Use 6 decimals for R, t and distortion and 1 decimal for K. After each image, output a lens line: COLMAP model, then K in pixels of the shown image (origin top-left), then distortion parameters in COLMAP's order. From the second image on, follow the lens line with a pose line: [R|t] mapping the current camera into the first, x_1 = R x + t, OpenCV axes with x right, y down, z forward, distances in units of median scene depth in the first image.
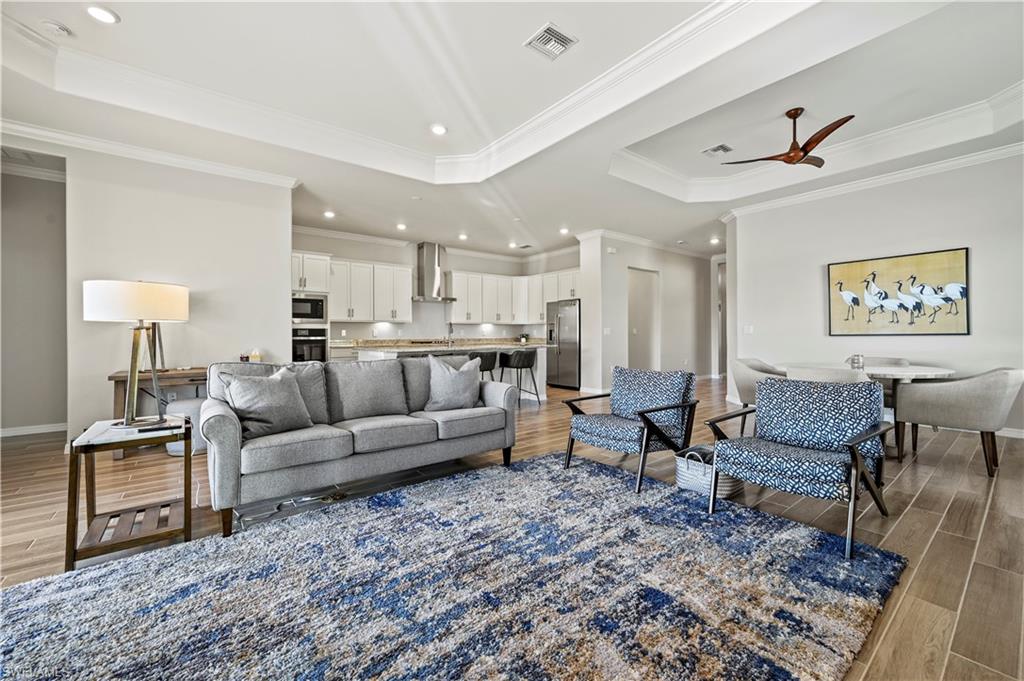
lens RADIAL K [[412.0, 0, 517.0], [0, 412.0, 337.6], [0, 0, 1]] dist [-0.001074, 0.001470]
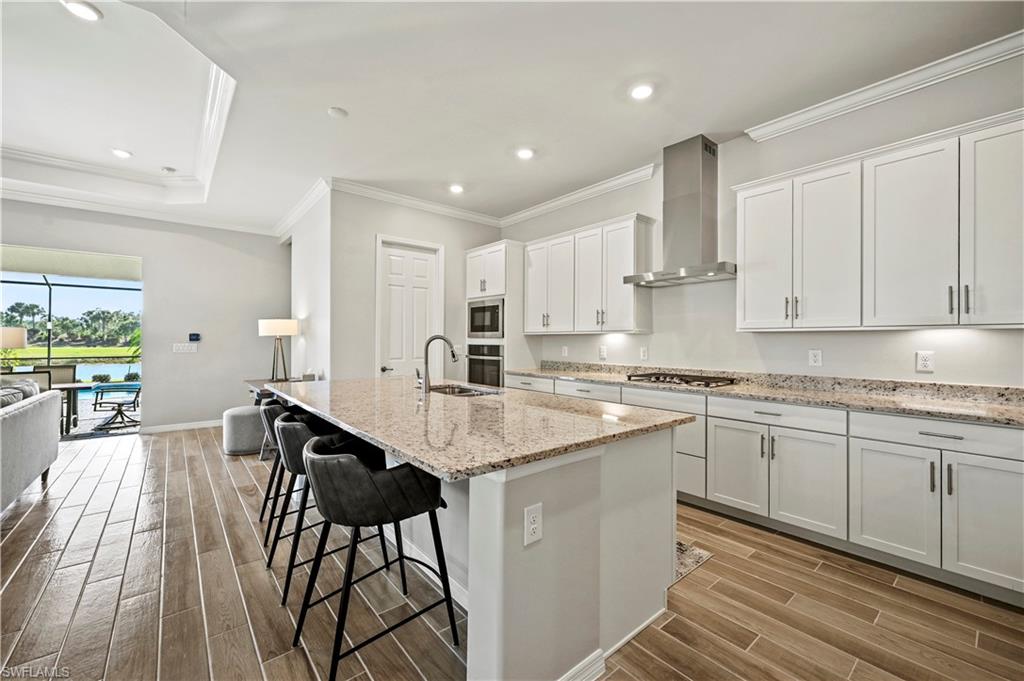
lens RADIAL K [[412.0, 0, 514.1], [0, 412.0, 344.1], [0, 0, 1]] dist [-0.001074, 0.001470]
pose [[0.025500, 0.014356, -0.999572, 0.351497], [-0.008386, 0.999865, 0.014147, -0.047490], [0.999640, 0.008022, 0.025617, 1.398613]]
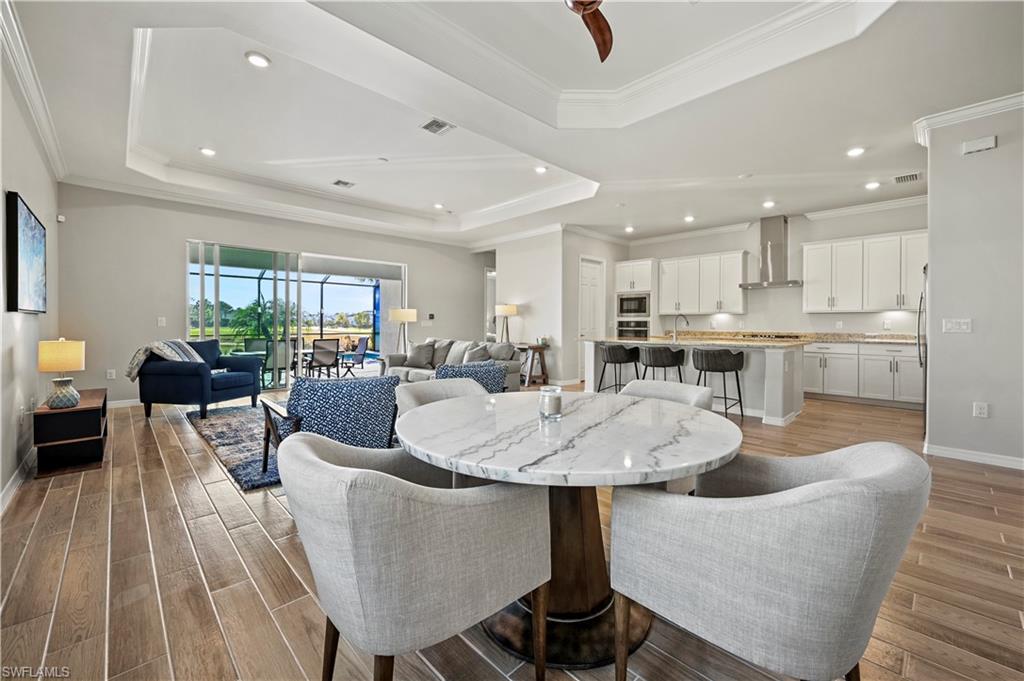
lens RADIAL K [[412.0, 0, 521.0], [0, 412.0, 331.3], [0, 0, 1]] dist [-0.001074, 0.001470]
pose [[0.102815, 0.022343, -0.994449, 0.962824], [-0.009474, 0.999724, 0.021482, -0.020034], [0.994655, 0.007213, 0.102999, 0.709413]]
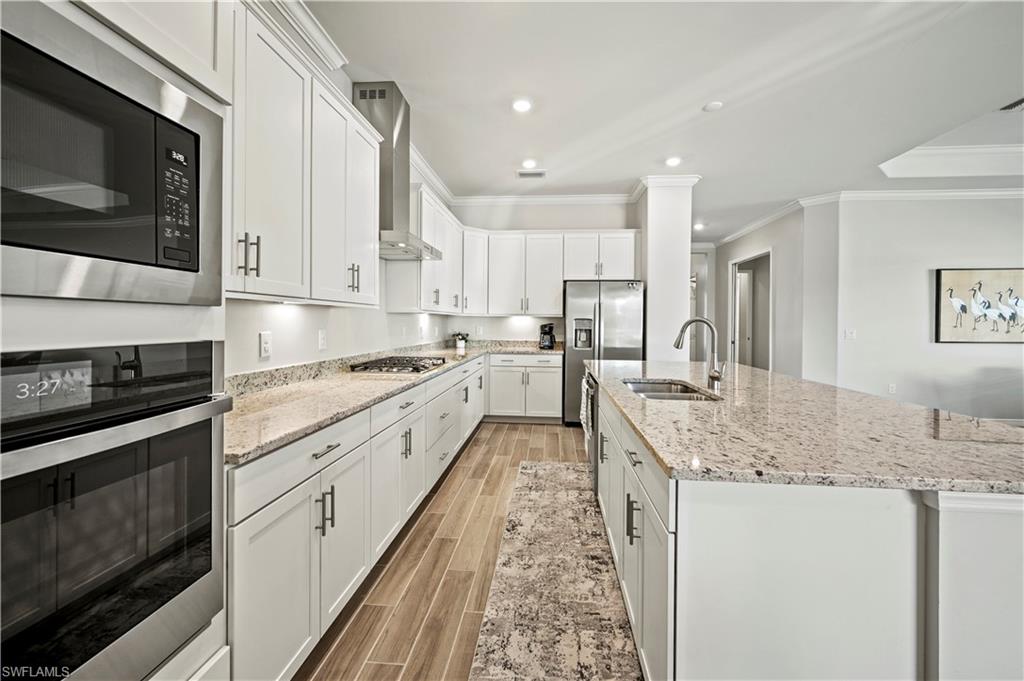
lens RADIAL K [[412.0, 0, 507.0], [0, 412.0, 323.7], [0, 0, 1]] dist [-0.001074, 0.001470]
pose [[0.684009, 0.007632, 0.729433, -0.695328], [-0.007292, 0.999967, -0.003624, -0.041002], [-0.729437, -0.002841, 0.684042, 1.154265]]
